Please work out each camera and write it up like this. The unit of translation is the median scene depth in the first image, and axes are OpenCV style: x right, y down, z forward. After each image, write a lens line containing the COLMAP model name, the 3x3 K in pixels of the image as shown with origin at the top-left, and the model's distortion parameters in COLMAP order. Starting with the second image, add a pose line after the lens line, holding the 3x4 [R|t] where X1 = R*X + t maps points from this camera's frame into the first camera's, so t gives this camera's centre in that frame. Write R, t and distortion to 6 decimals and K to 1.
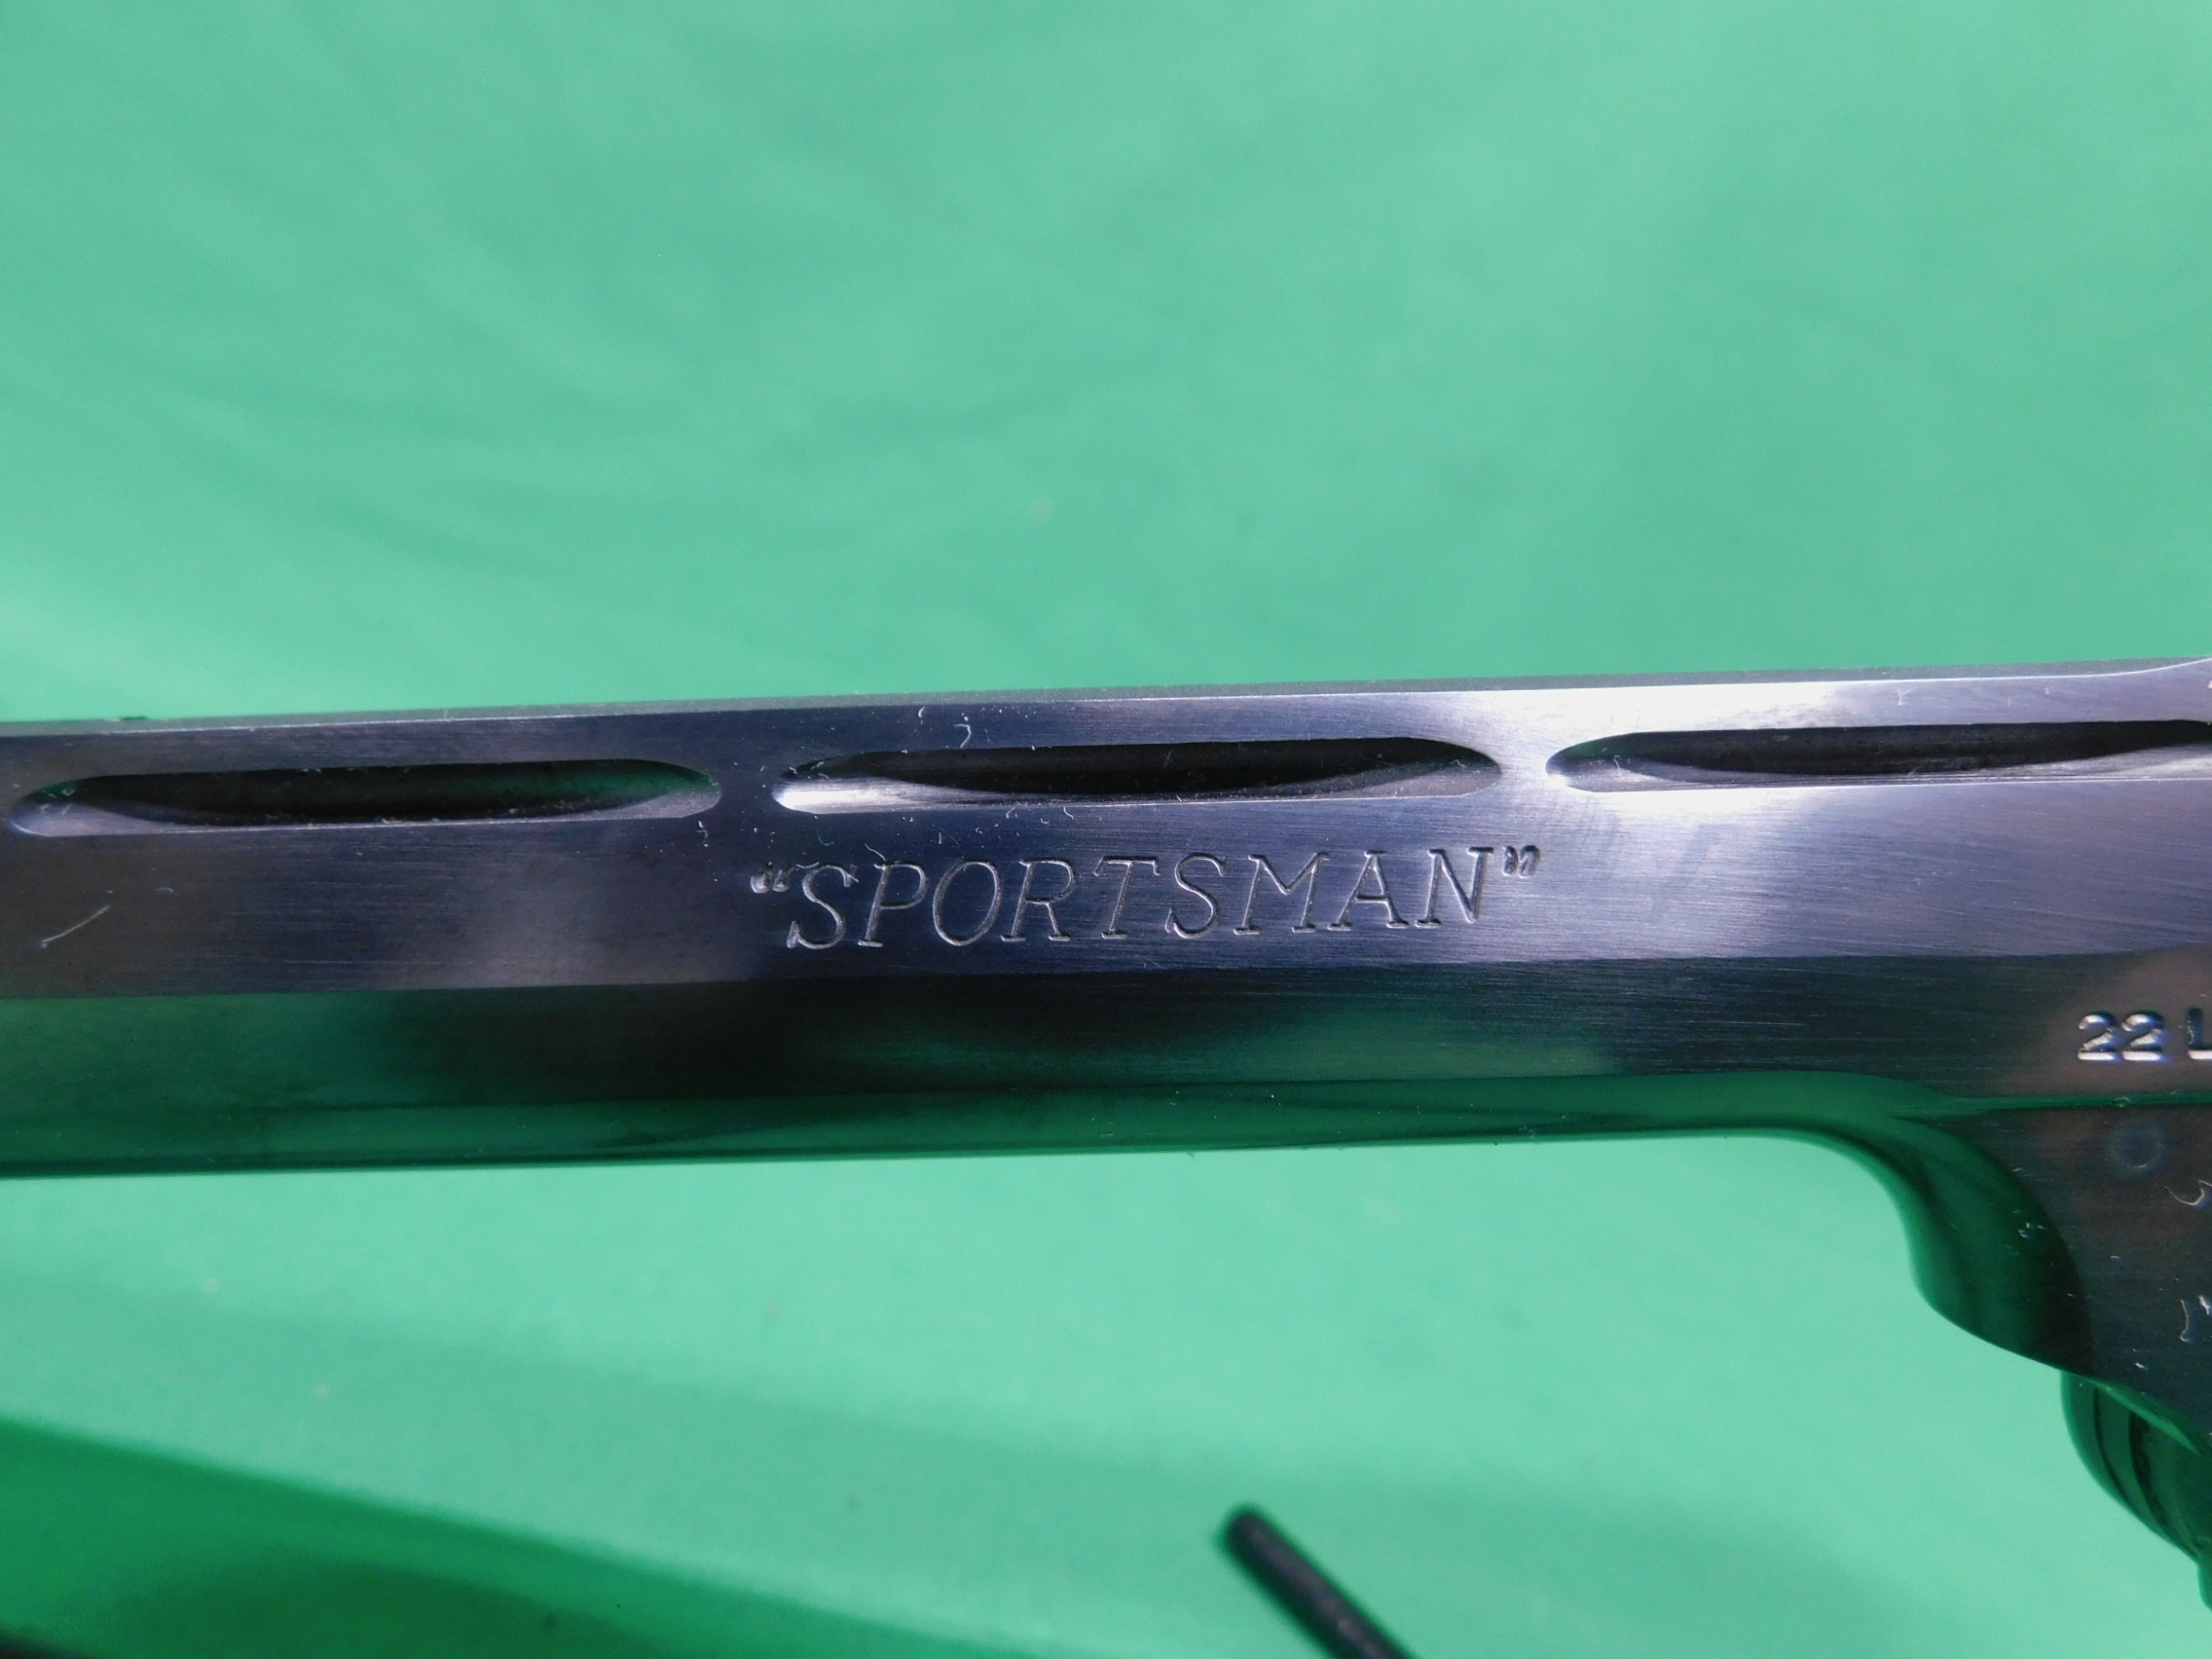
lens RADIAL K [[1510.6, 0, 1106.0], [0, 1510.6, 829.5], [0, 0, 1]] dist [-0.065163, 0.076051]
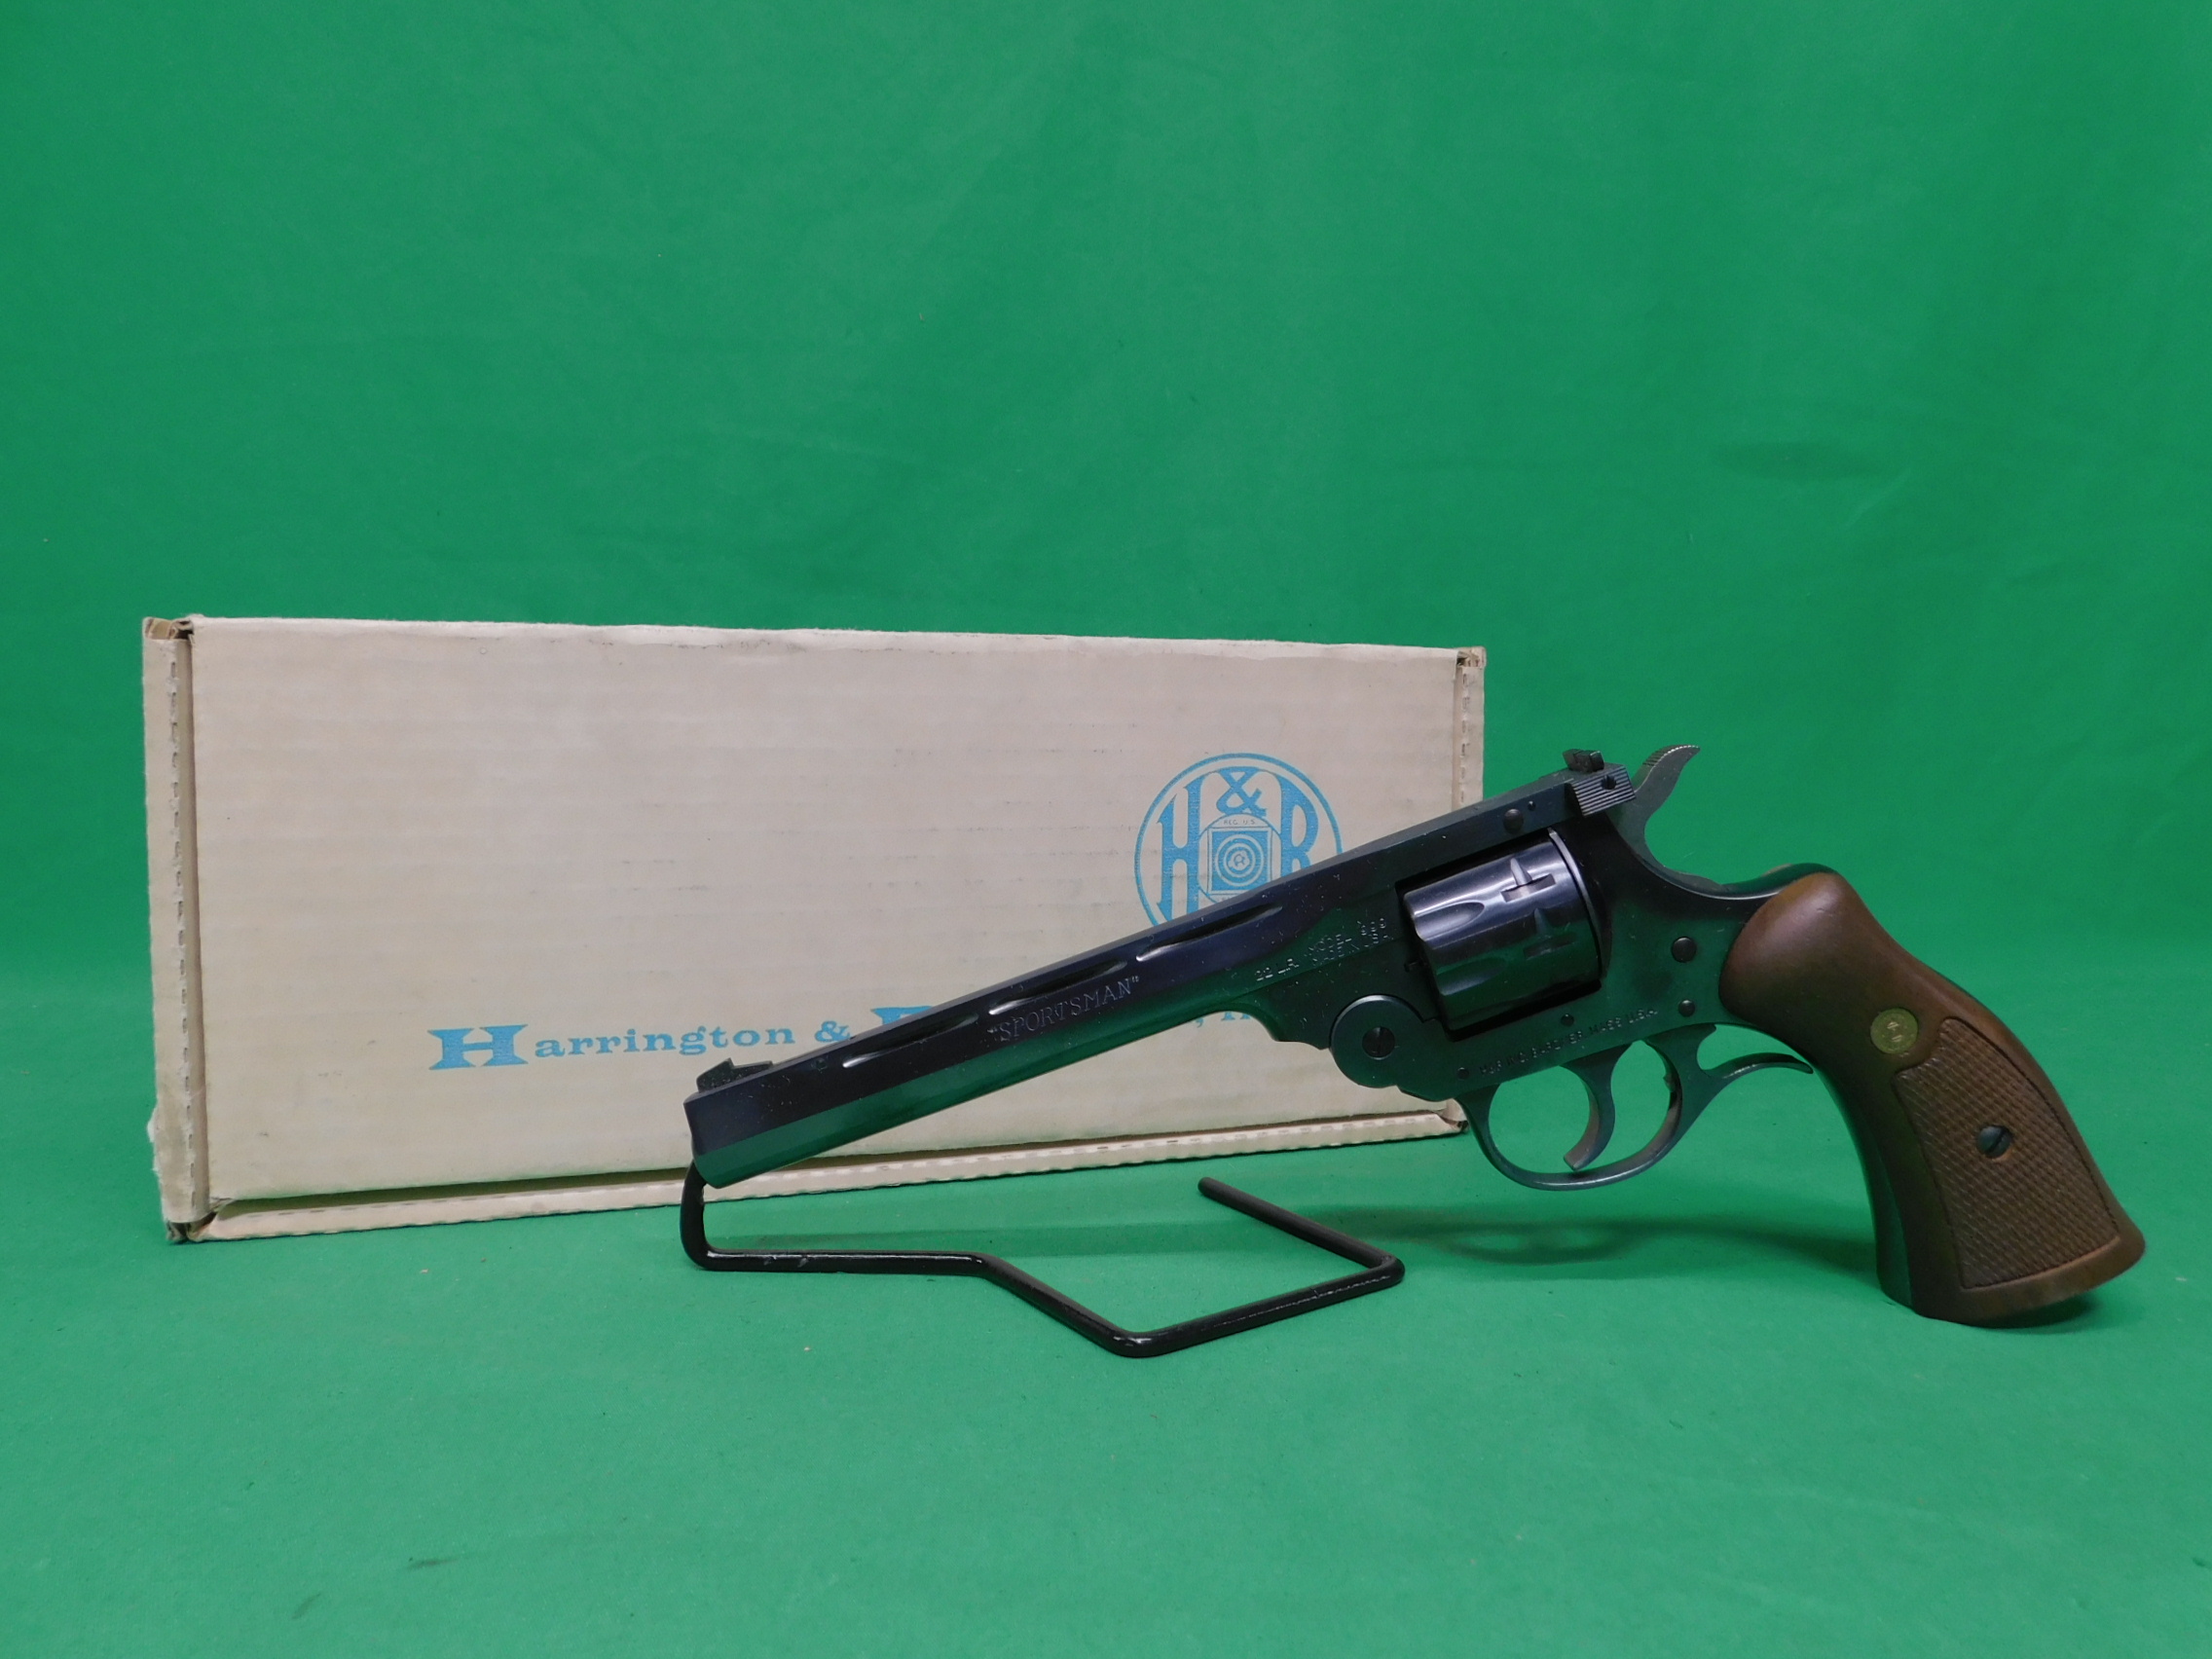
lens RADIAL K [[1510.6, 0, 1106.0], [0, 1510.6, 829.5], [0, 0, 1]] dist [-0.065163, 0.076051]
pose [[0.945226, -0.321768, -0.054902, 0.608399], [0.321479, 0.946809, -0.014254, -0.399831], [0.056568, -0.004176, 0.998390, -3.921352]]
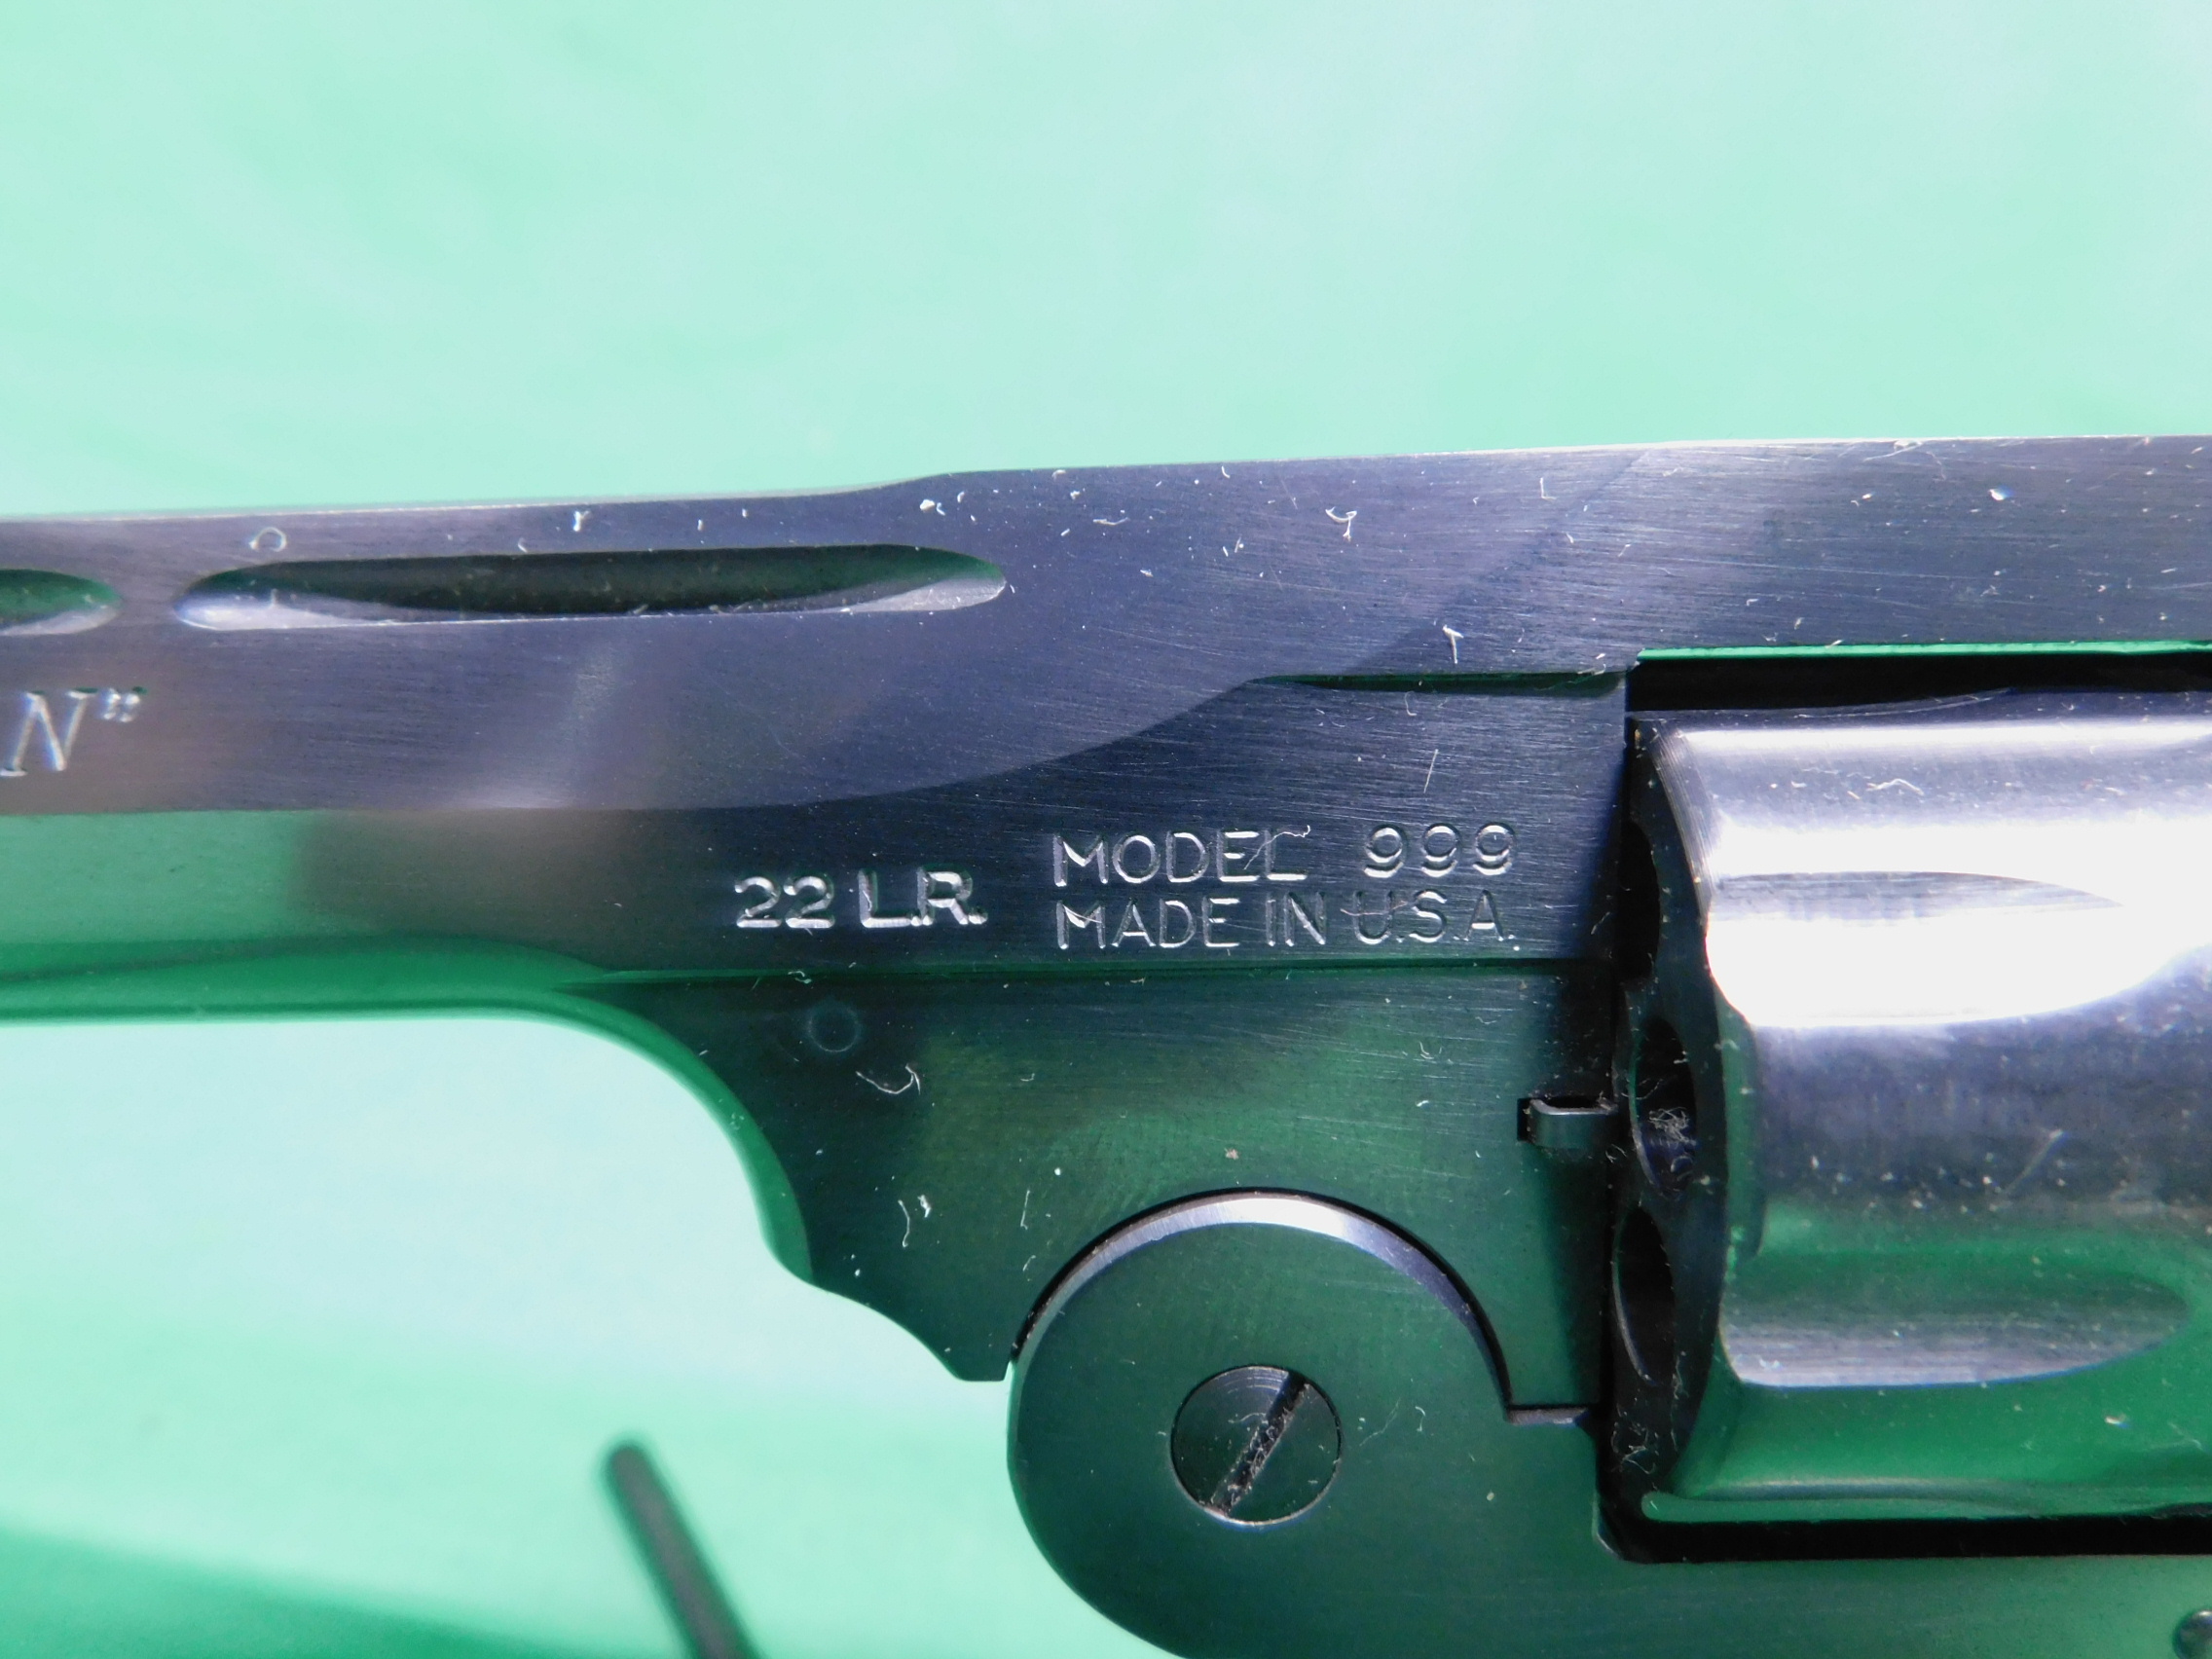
lens RADIAL K [[1510.6, 0, 1106.0], [0, 1510.6, 829.5], [0, 0, 1]] dist [-0.065163, 0.076051]
pose [[0.999936, 0.006893, -0.008985, 0.871573], [-0.006879, 0.999975, 0.001620, 0.093324], [0.008996, -0.001558, 0.999958, 0.104648]]
